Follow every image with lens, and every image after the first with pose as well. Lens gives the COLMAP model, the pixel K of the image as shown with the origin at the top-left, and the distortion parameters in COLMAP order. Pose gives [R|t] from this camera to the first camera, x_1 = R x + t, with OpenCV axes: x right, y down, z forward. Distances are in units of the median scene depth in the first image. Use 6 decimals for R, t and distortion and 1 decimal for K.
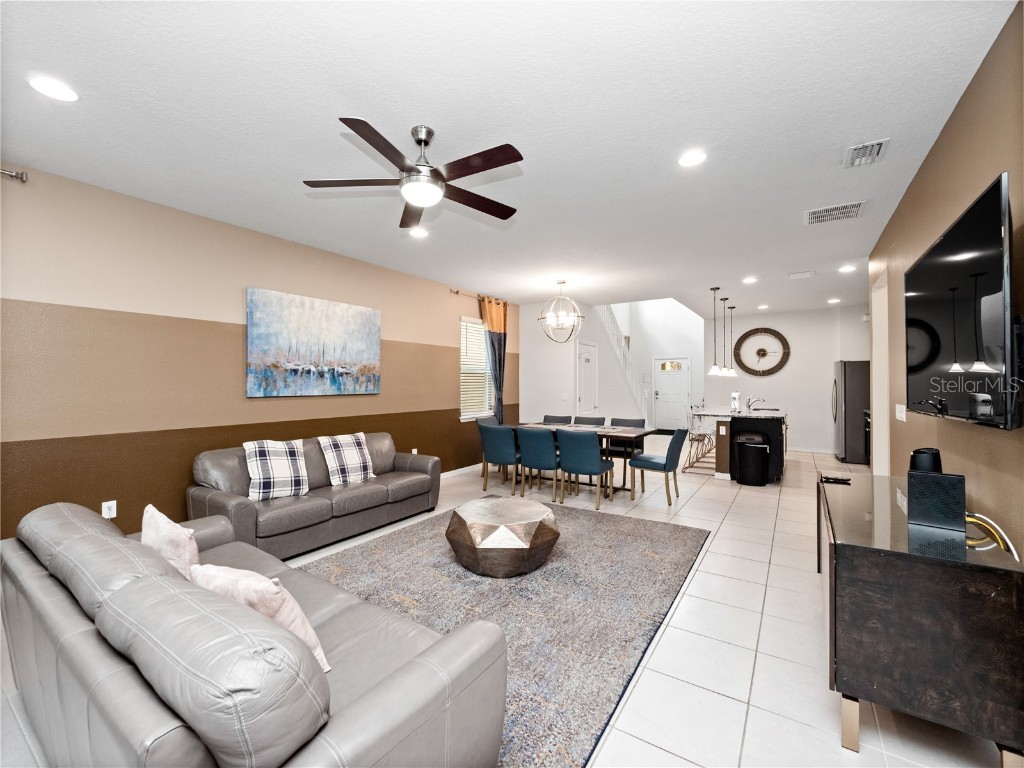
lens RADIAL K [[434.1, 0, 508.2], [0, 434.1, 383.6], [0, 0, 1]] dist [-0.002579, -0.000812]
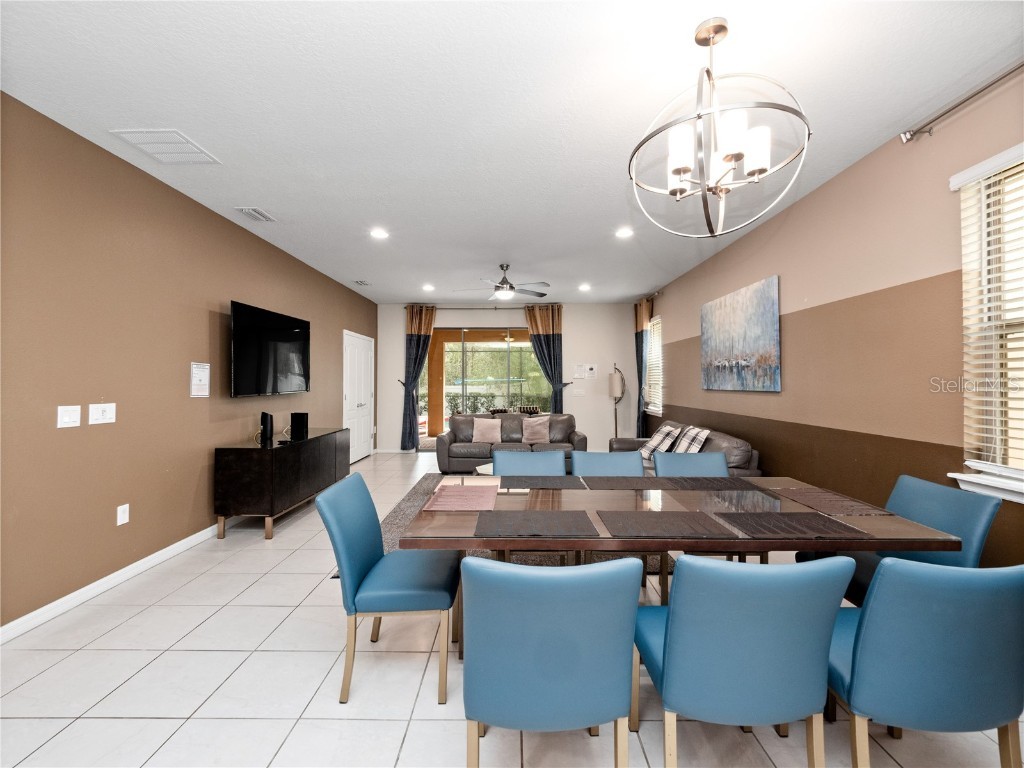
lens RADIAL K [[436.7, 0, 512.6], [0, 436.7, 379.9], [0, 0, 1]] dist [-0.006898, -0.000456]
pose [[-0.838816, -0.000603, -0.544415, 0.518764], [0.002548, 0.999984, -0.005034, 0.006992], [0.544409, -0.005610, -0.838801, 1.535831]]
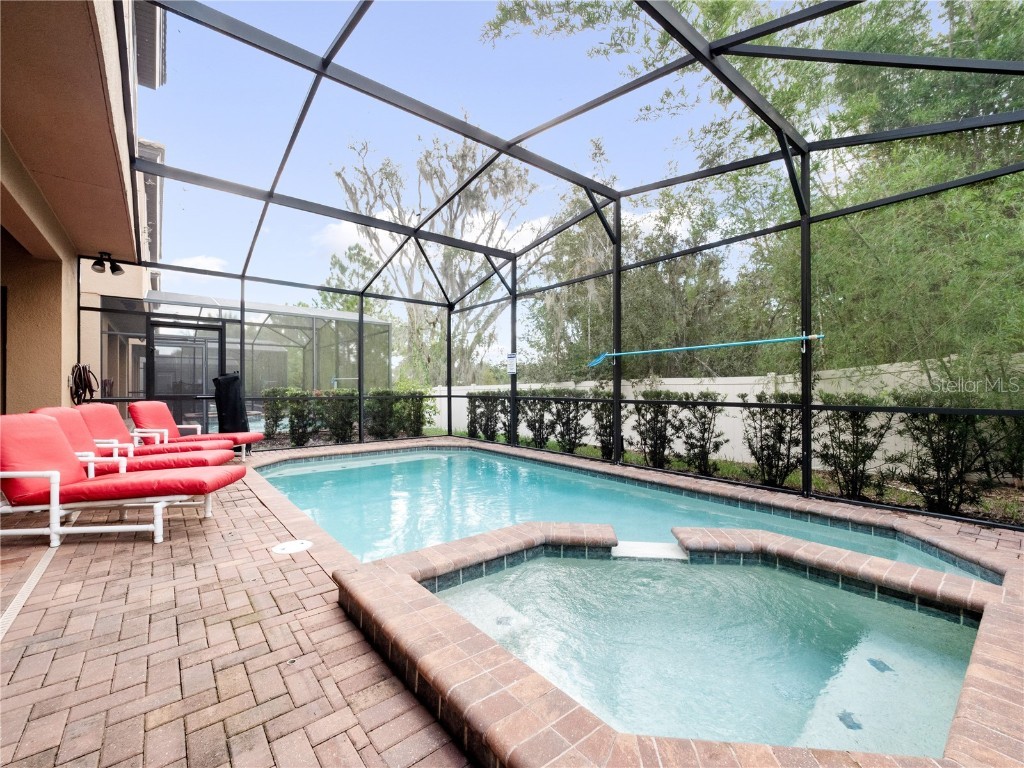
lens RADIAL K [[433.0, 0, 503.2], [0, 433.0, 382.7], [0, 0, 1]] dist [-0.000669, -0.000208]
pose [[-0.949670, 0.005692, 0.313201, -1.253504], [0.002749, 0.999948, -0.009840, 0.083414], [-0.313241, -0.008483, -0.949636, -0.517845]]
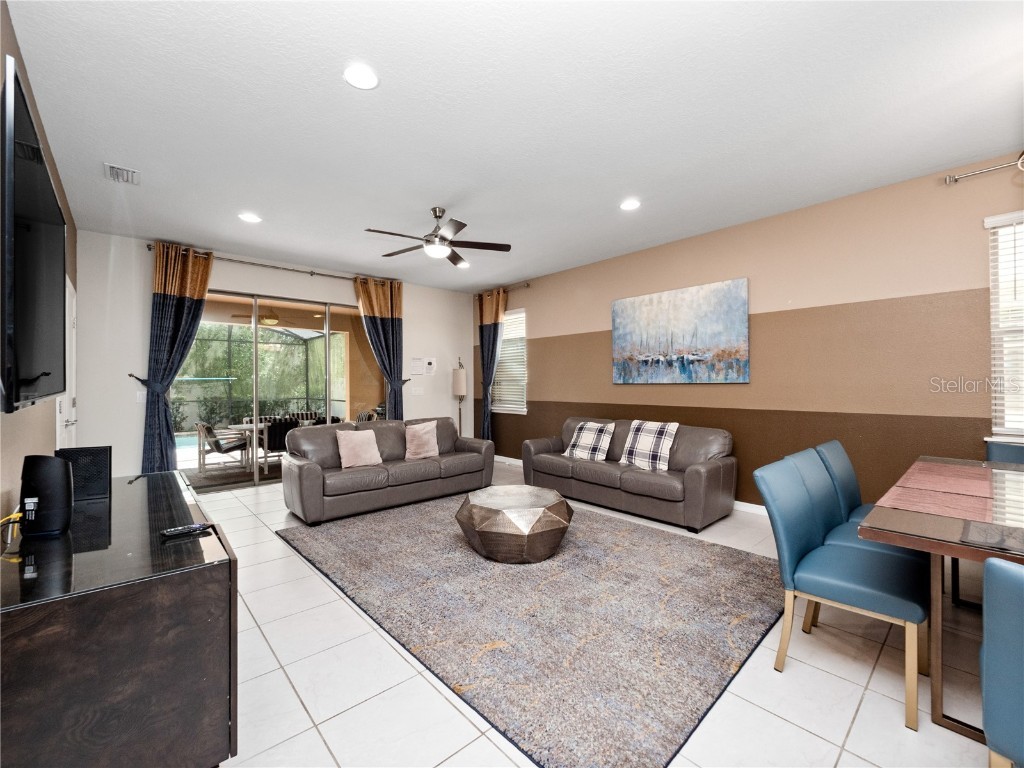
lens RADIAL K [[433.0, 0, 503.2], [0, 433.0, 382.7], [0, 0, 1]] dist [-0.000669, -0.000208]
pose [[-0.260181, 0.002282, -0.965557, 0.660646], [0.007635, 0.999971, 0.000306, 0.021261], [0.965530, -0.007293, -0.260191, 0.869593]]
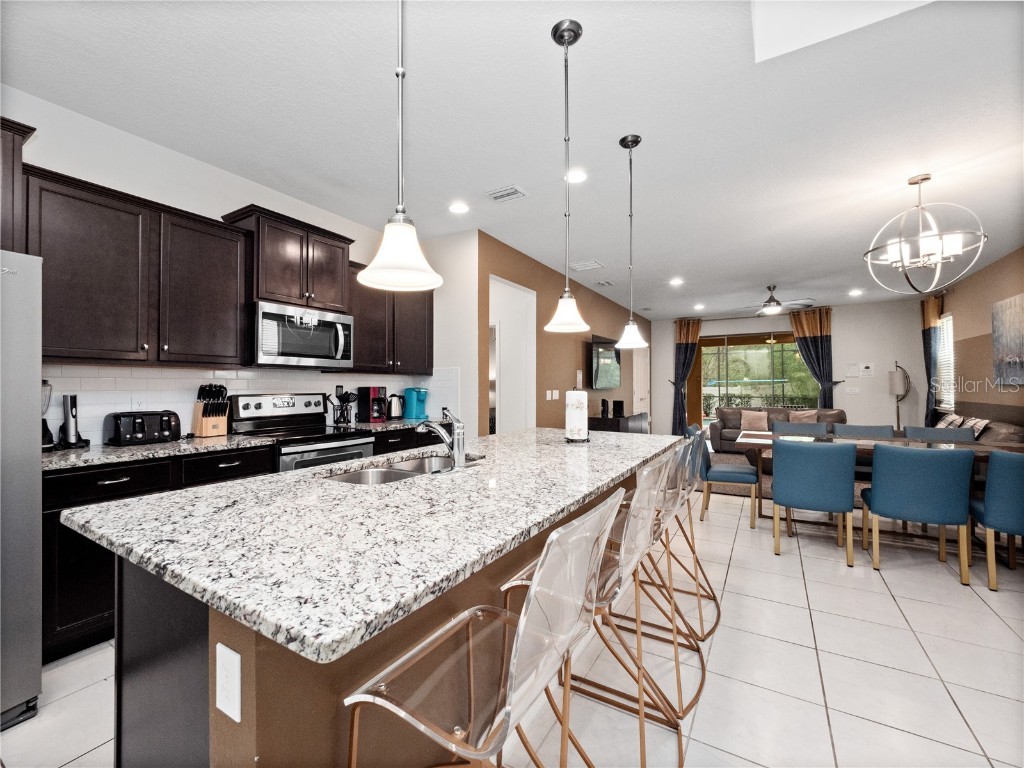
lens RADIAL K [[436.3, 0, 496.2], [0, 436.3, 381.0], [0, 0, 1]] dist [-0.014713, -0.000241]
pose [[-0.999842, 0.004825, -0.017125, 0.853307], [0.005029, 0.999917, -0.011865, 0.023368], [0.017066, -0.011949, -0.999783, 1.983662]]
